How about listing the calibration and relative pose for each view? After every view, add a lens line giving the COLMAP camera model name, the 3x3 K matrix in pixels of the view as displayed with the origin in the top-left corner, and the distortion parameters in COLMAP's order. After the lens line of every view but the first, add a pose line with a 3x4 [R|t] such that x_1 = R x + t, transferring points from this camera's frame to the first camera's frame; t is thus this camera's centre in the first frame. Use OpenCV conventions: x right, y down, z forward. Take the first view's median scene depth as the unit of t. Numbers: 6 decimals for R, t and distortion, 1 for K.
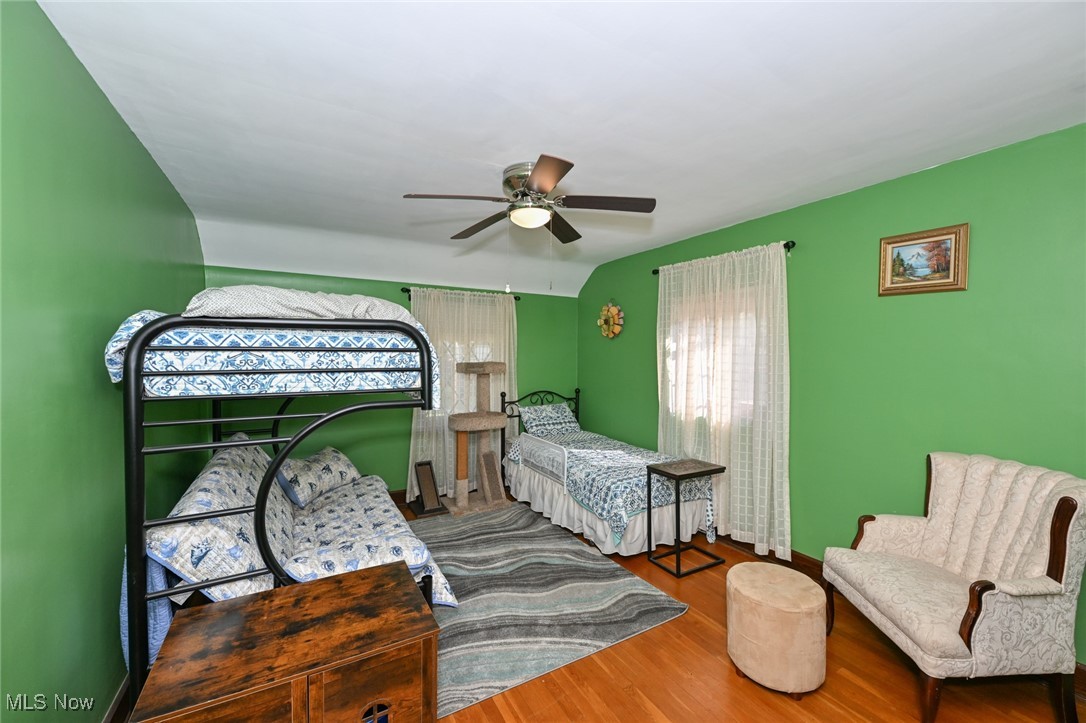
lens RADIAL K [[431.3, 0, 543.0], [0, 431.3, 361.5], [0, 0, 1]] dist [-0.000828, -0.000063]
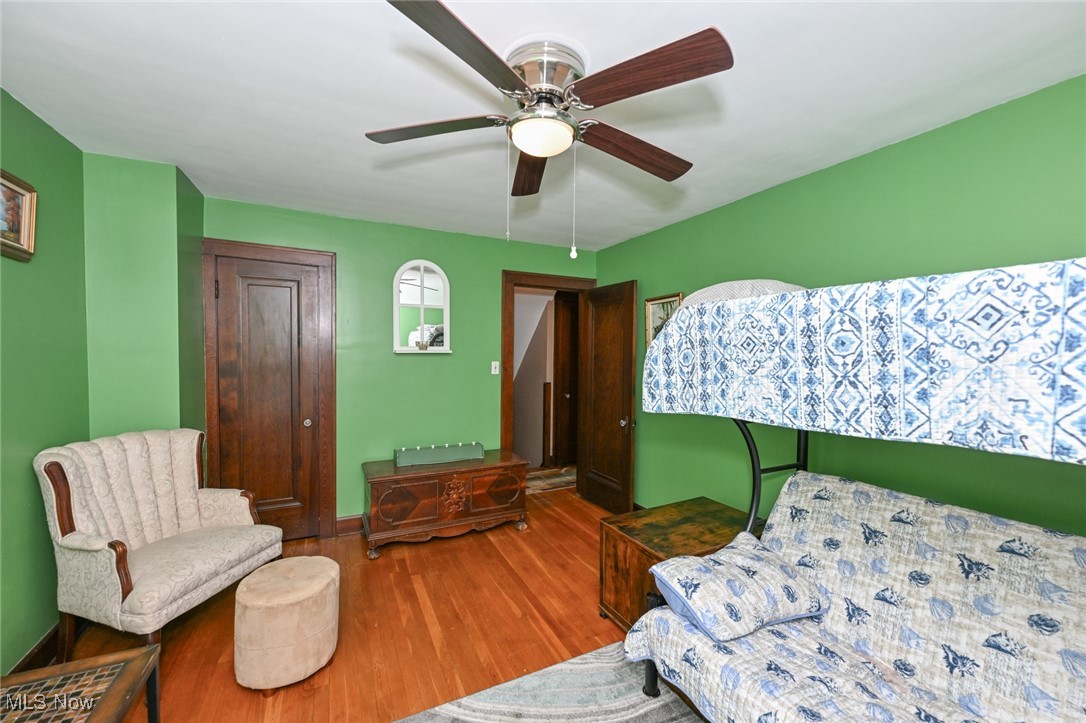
lens RADIAL K [[431.3, 0, 543.0], [0, 431.3, 361.5], [0, 0, 1]] dist [-0.000828, -0.000063]
pose [[-0.998416, -0.015774, 0.054000, -0.102848], [-0.013010, 0.998606, 0.051157, -0.040590], [-0.054732, 0.050373, -0.997230, 2.393462]]
